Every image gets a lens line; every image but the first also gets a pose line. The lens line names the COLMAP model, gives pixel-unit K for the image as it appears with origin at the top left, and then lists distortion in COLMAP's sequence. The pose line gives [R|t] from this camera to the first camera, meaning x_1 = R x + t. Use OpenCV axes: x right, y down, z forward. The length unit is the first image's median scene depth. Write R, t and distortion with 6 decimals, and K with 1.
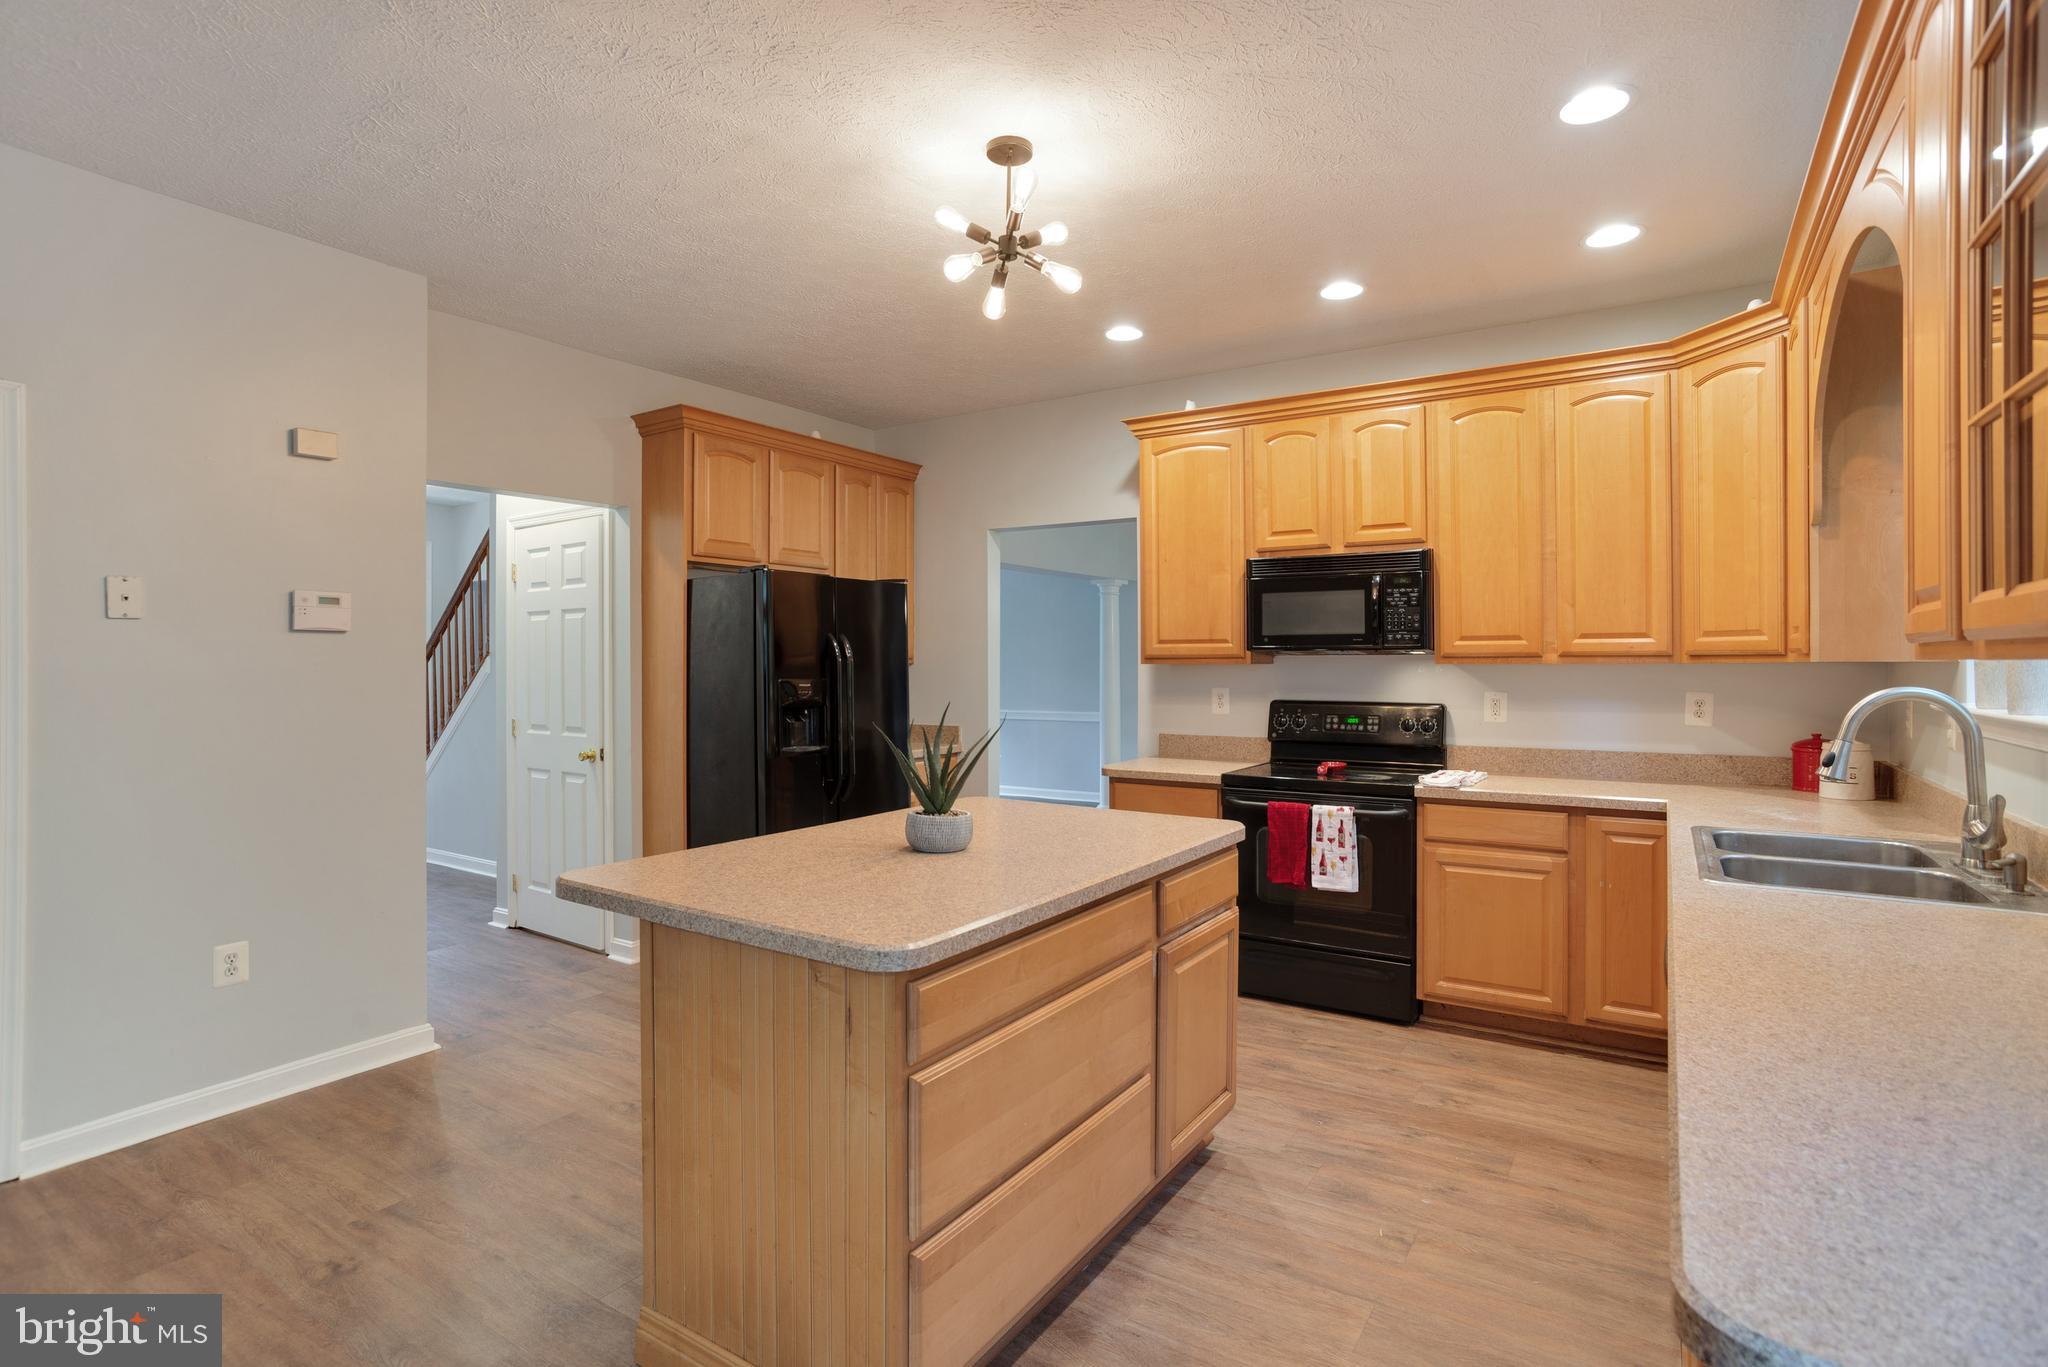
lens RADIAL K [[1003.5, 0, 1028.1], [0, 1003.5, 682.7], [0, 0, 1]] dist [-0.026468, 0.011387]
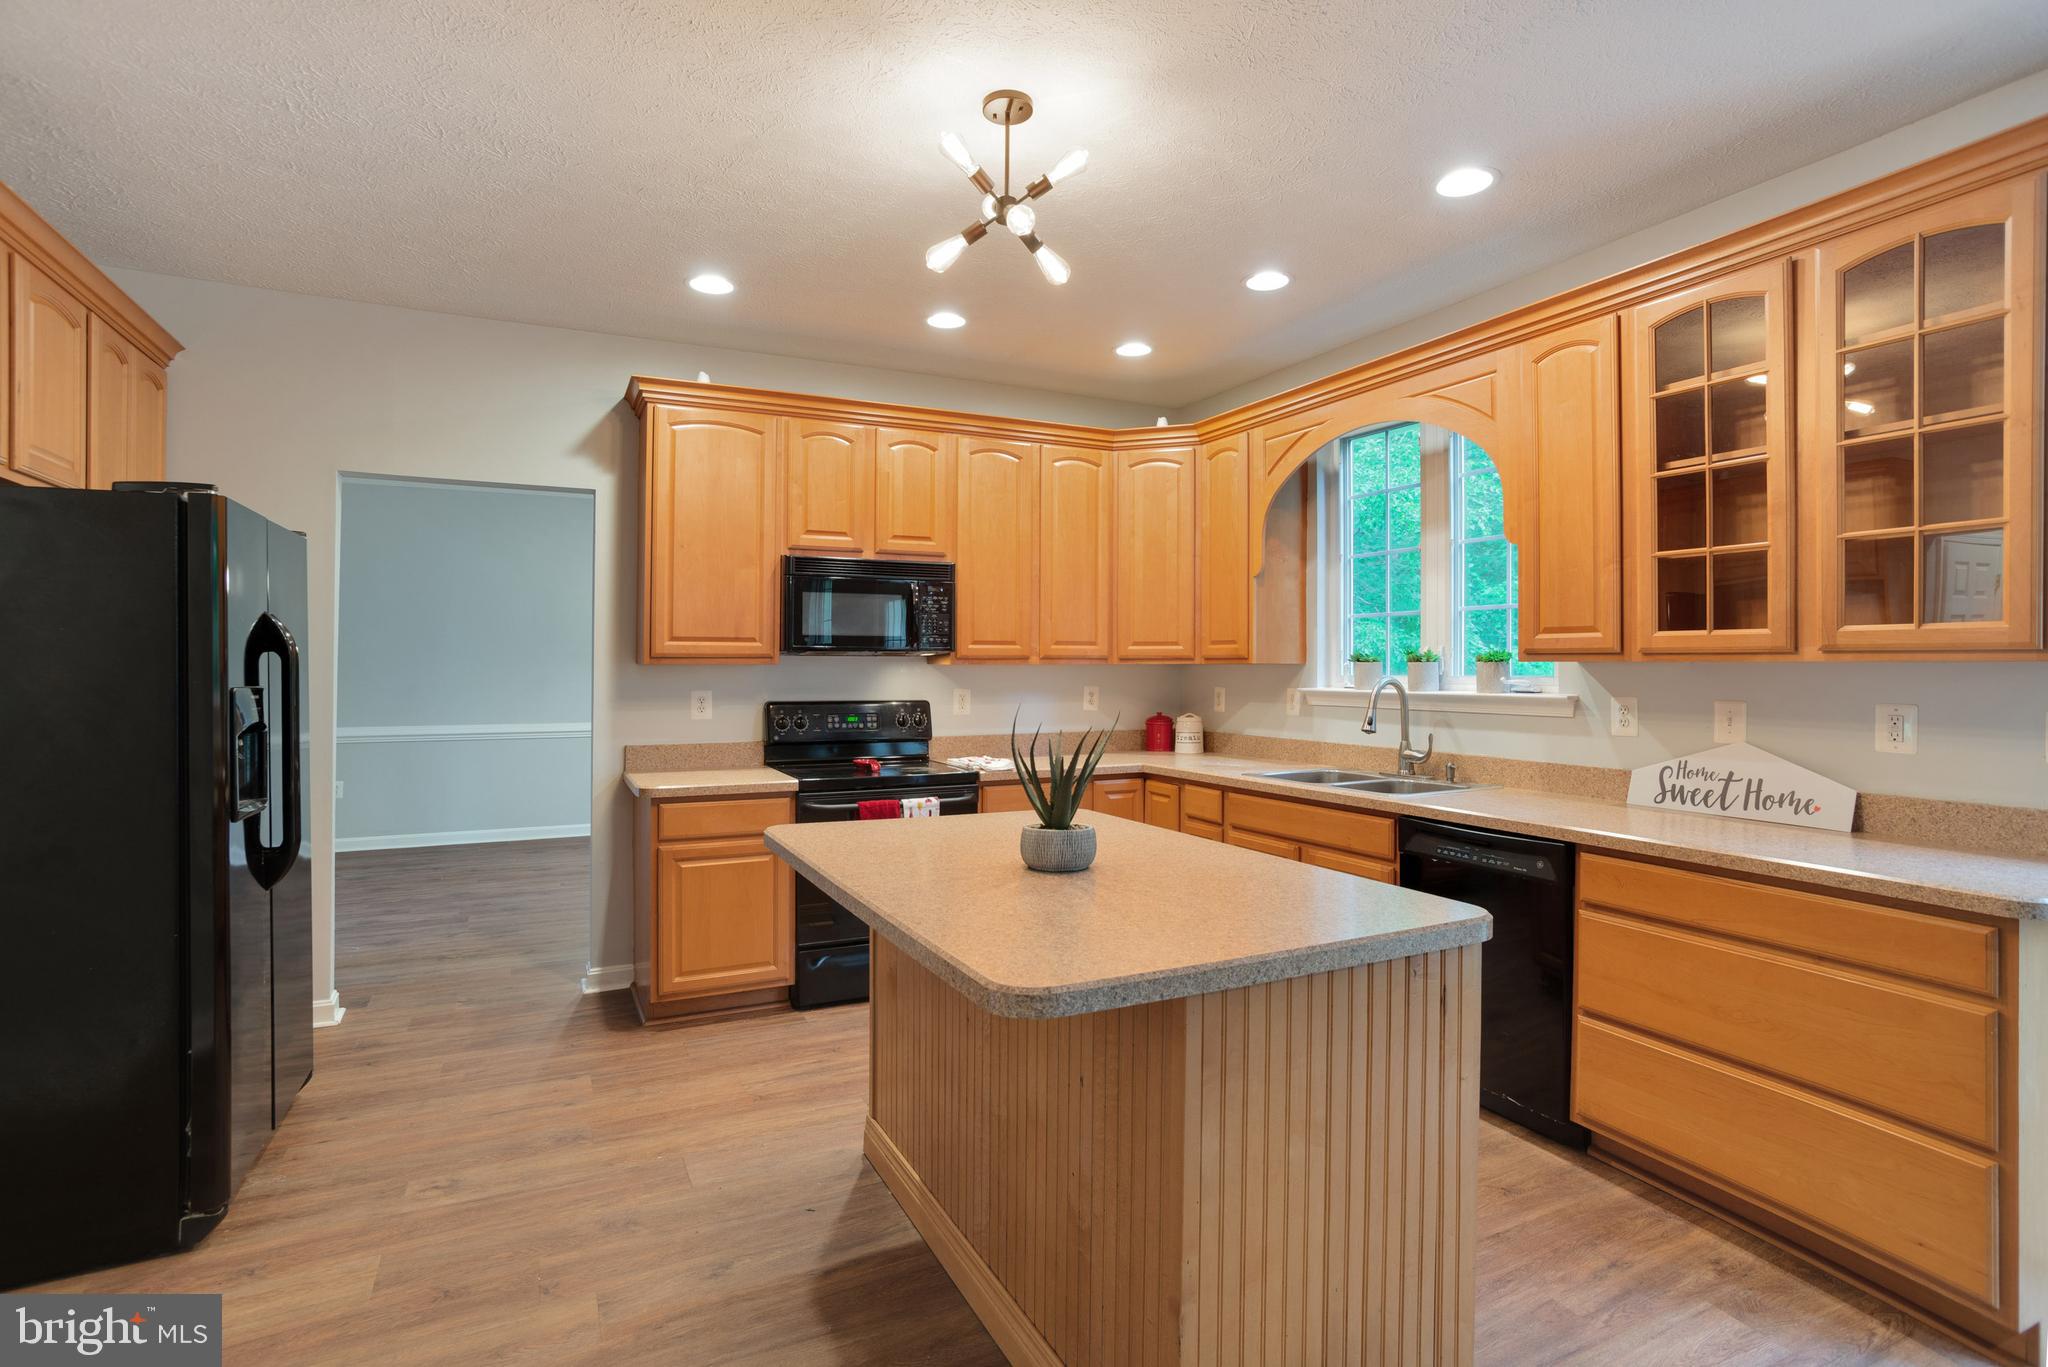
lens RADIAL K [[1003.5, 0, 1026.6], [0, 1003.5, 671.0], [0, 0, 1]] dist [-0.026468, 0.011387]
pose [[0.528275, -0.002464, 0.849070, -0.500810], [0.013298, 0.999897, -0.005372, -0.004269], [-0.848969, 0.014129, 0.528253, 0.315587]]
